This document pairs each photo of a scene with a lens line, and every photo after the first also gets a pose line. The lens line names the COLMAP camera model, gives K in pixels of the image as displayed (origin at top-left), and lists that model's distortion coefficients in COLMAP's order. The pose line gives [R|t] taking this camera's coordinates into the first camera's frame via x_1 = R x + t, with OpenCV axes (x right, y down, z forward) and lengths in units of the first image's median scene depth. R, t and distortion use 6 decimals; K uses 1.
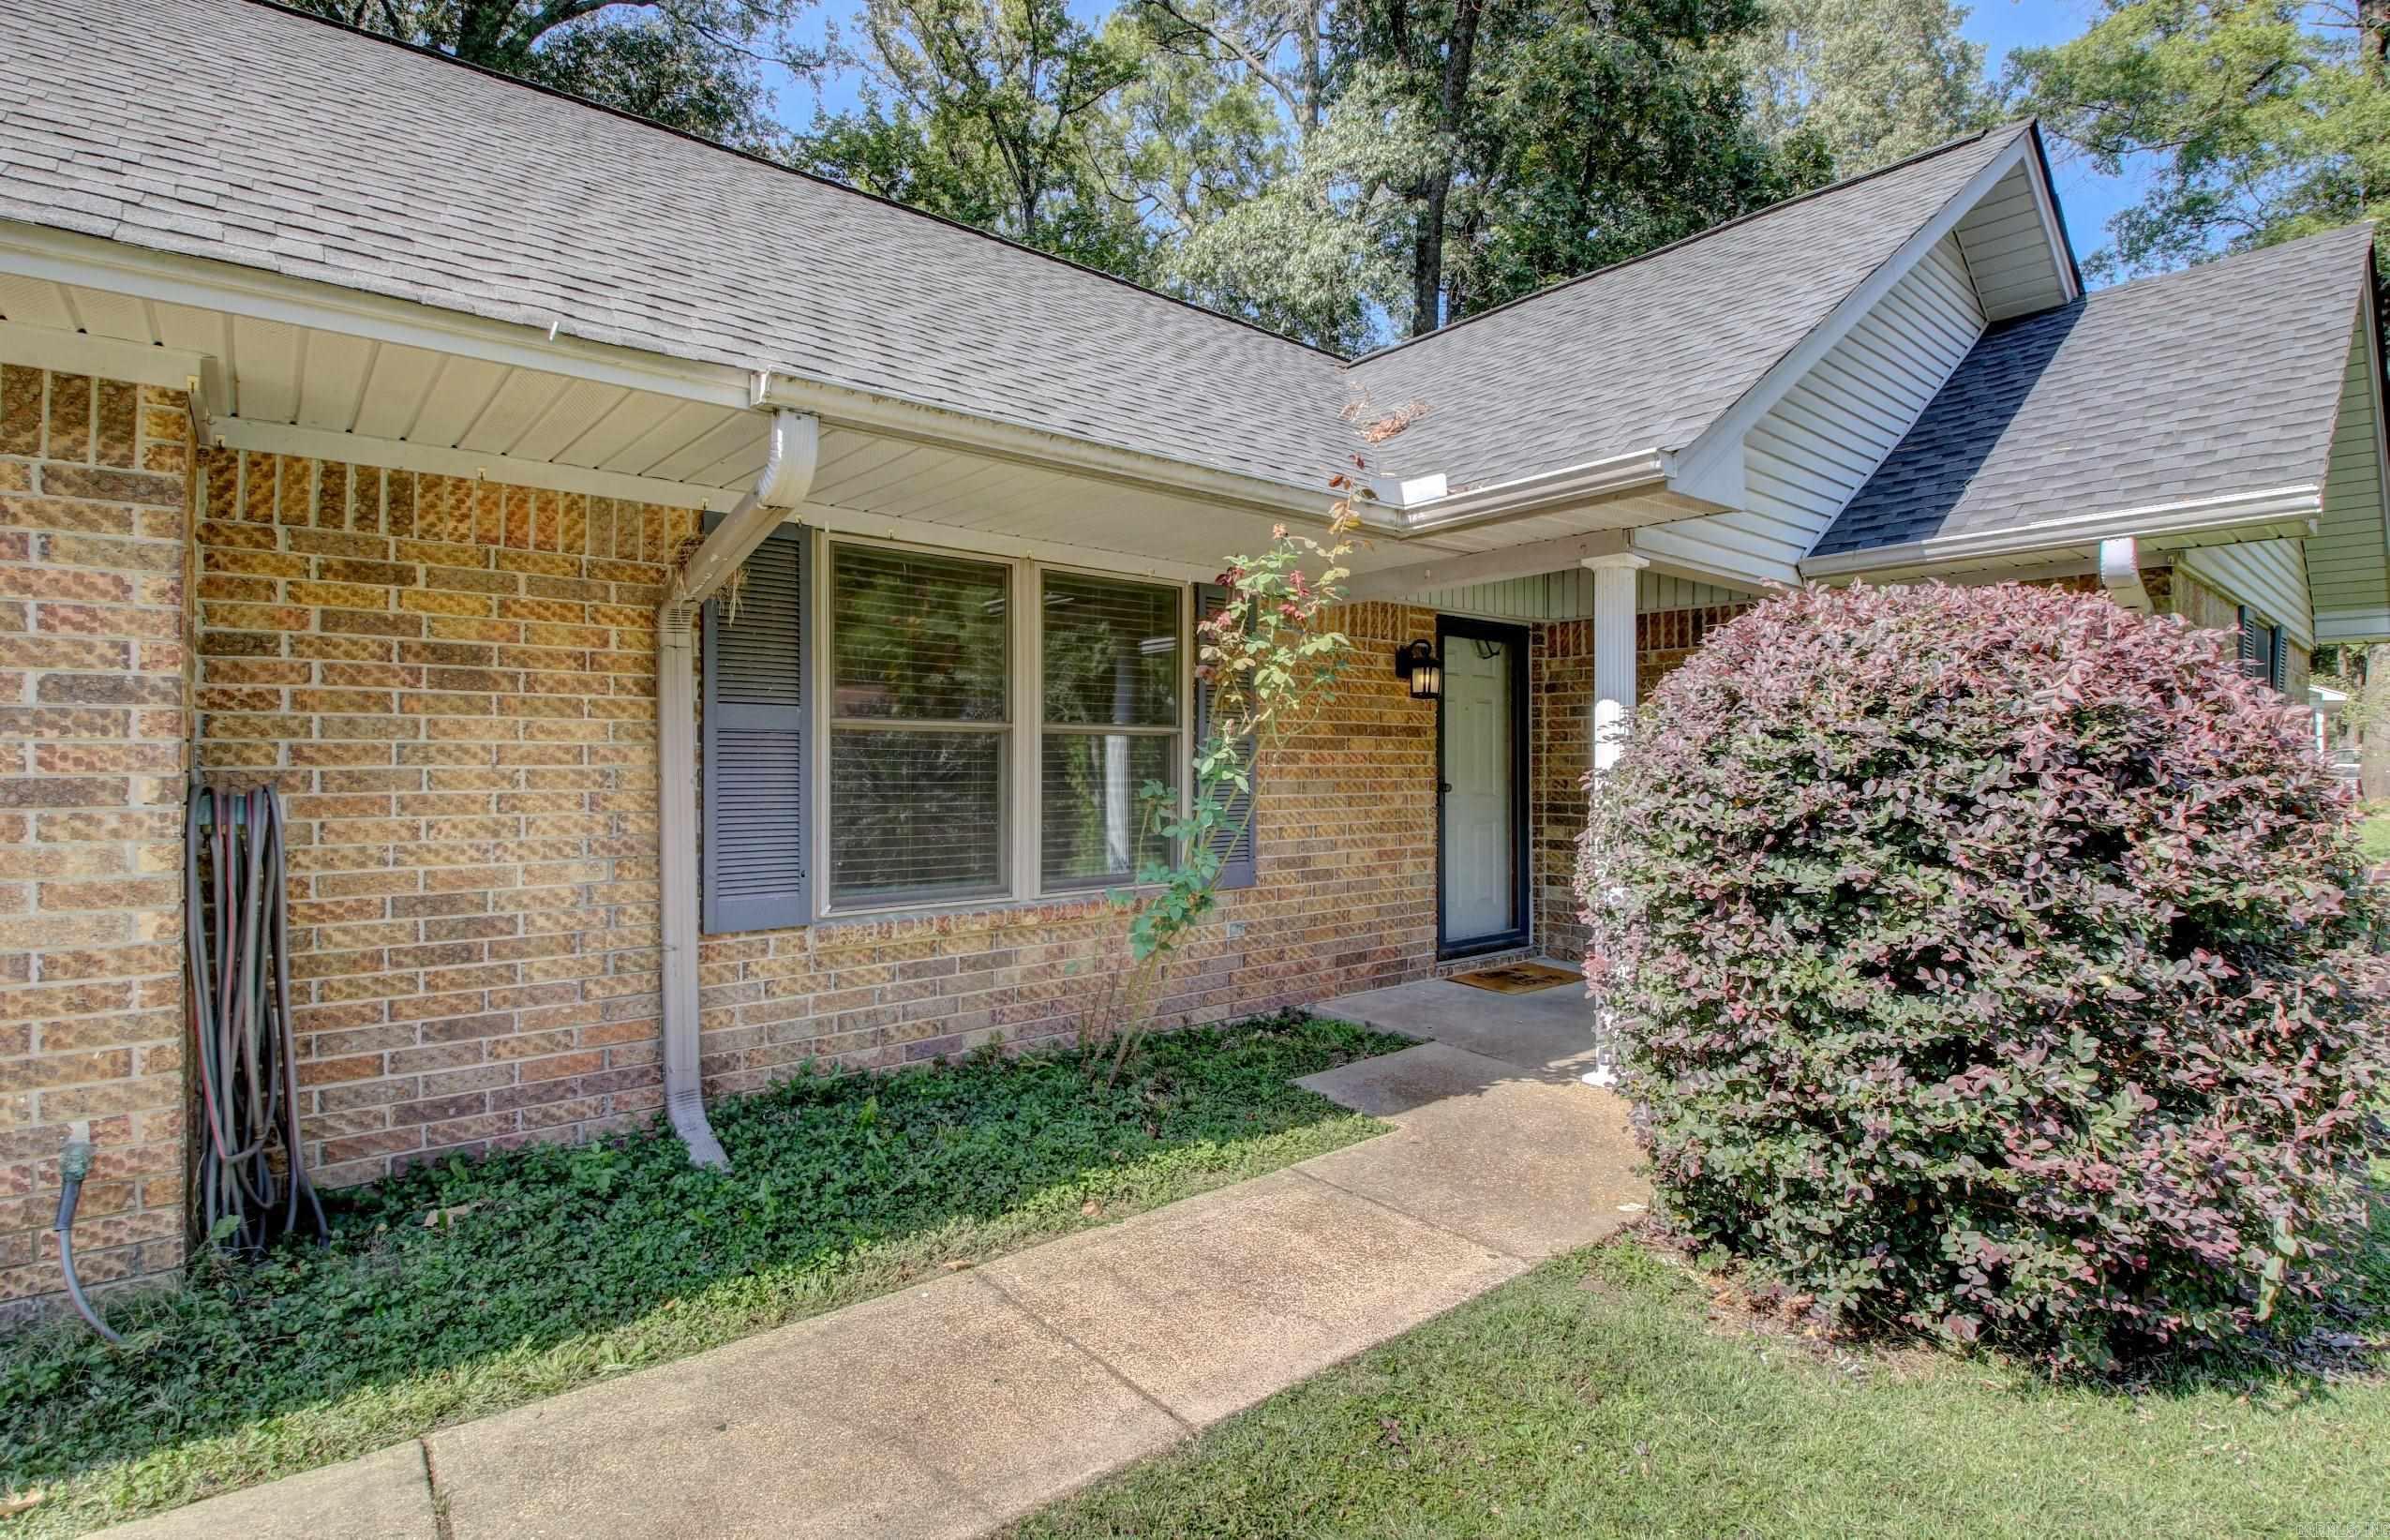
lens RADIAL K [[1109.9, 0, 1193.9], [0, 1109.9, 764.0], [0, 0, 1]] dist [0.002374, -0.017349]
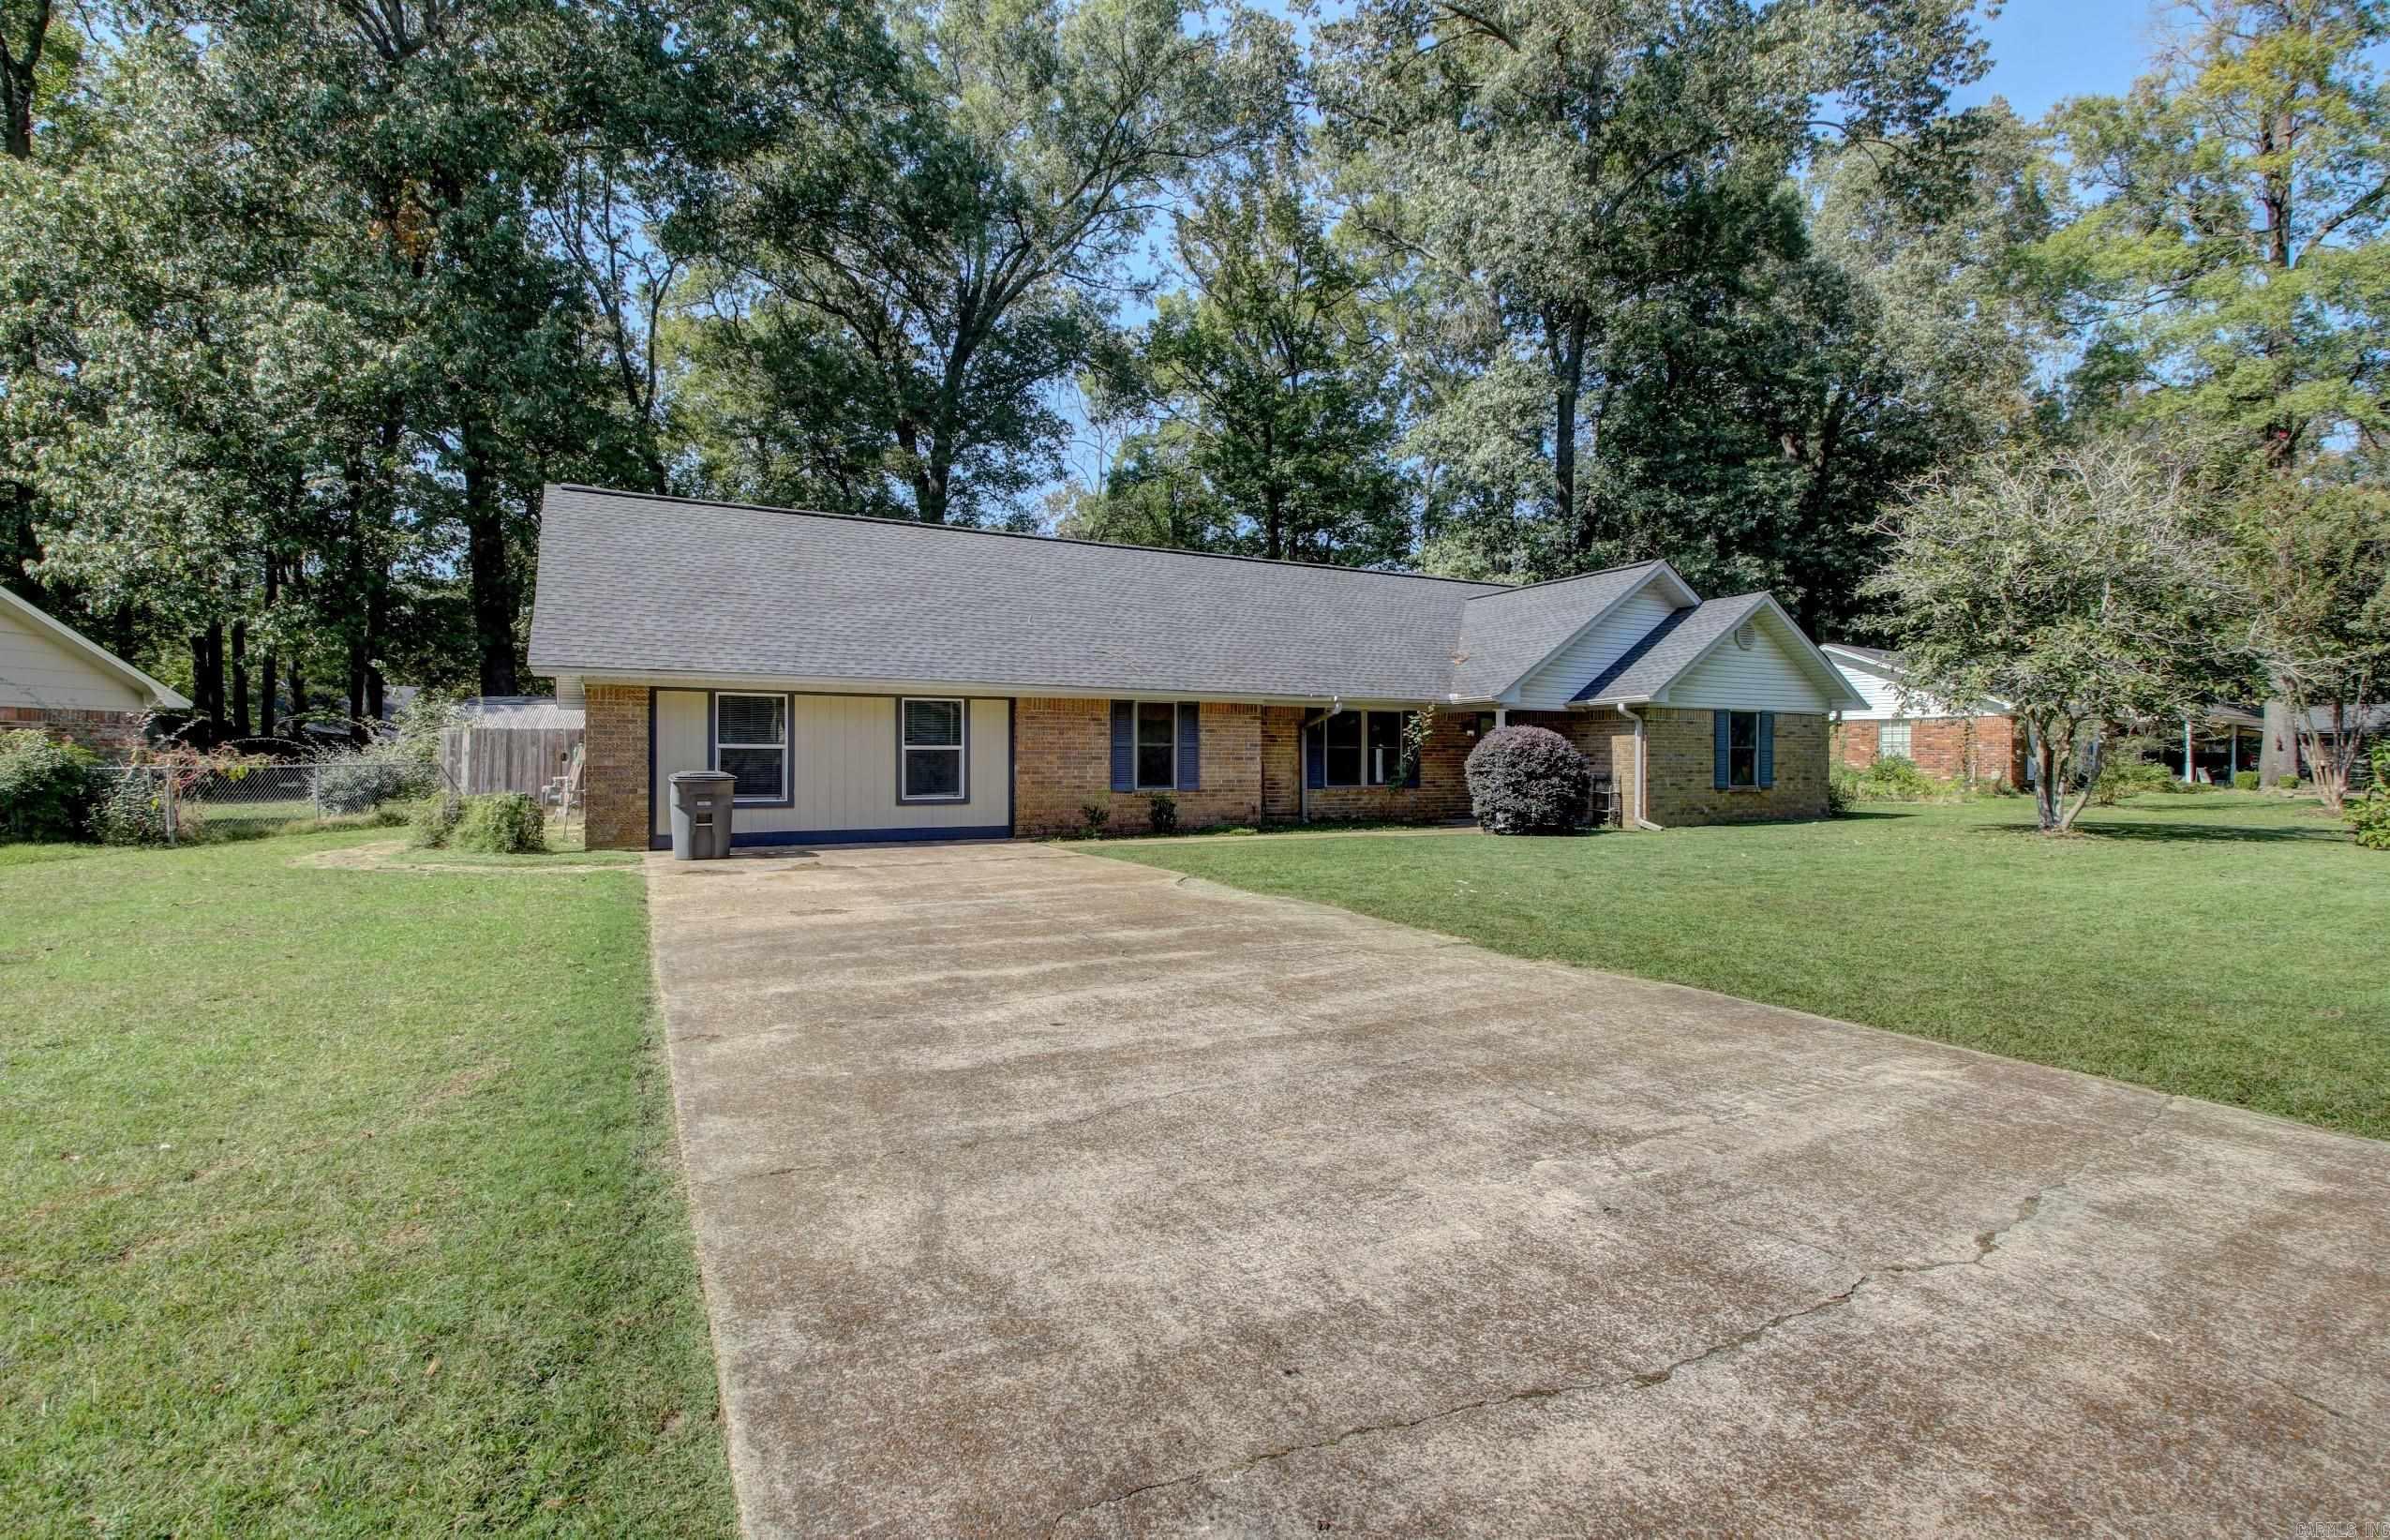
lens RADIAL K [[1109.9, 0, 1194.3], [0, 1109.9, 767.5], [0, 0, 1]] dist [0.002374, -0.017349]
pose [[0.980975, 0.001932, -0.194126, 0.039533], [-0.001472, 0.999996, 0.002517, 0.027685], [0.194130, -0.002184, 0.980973, -3.074556]]
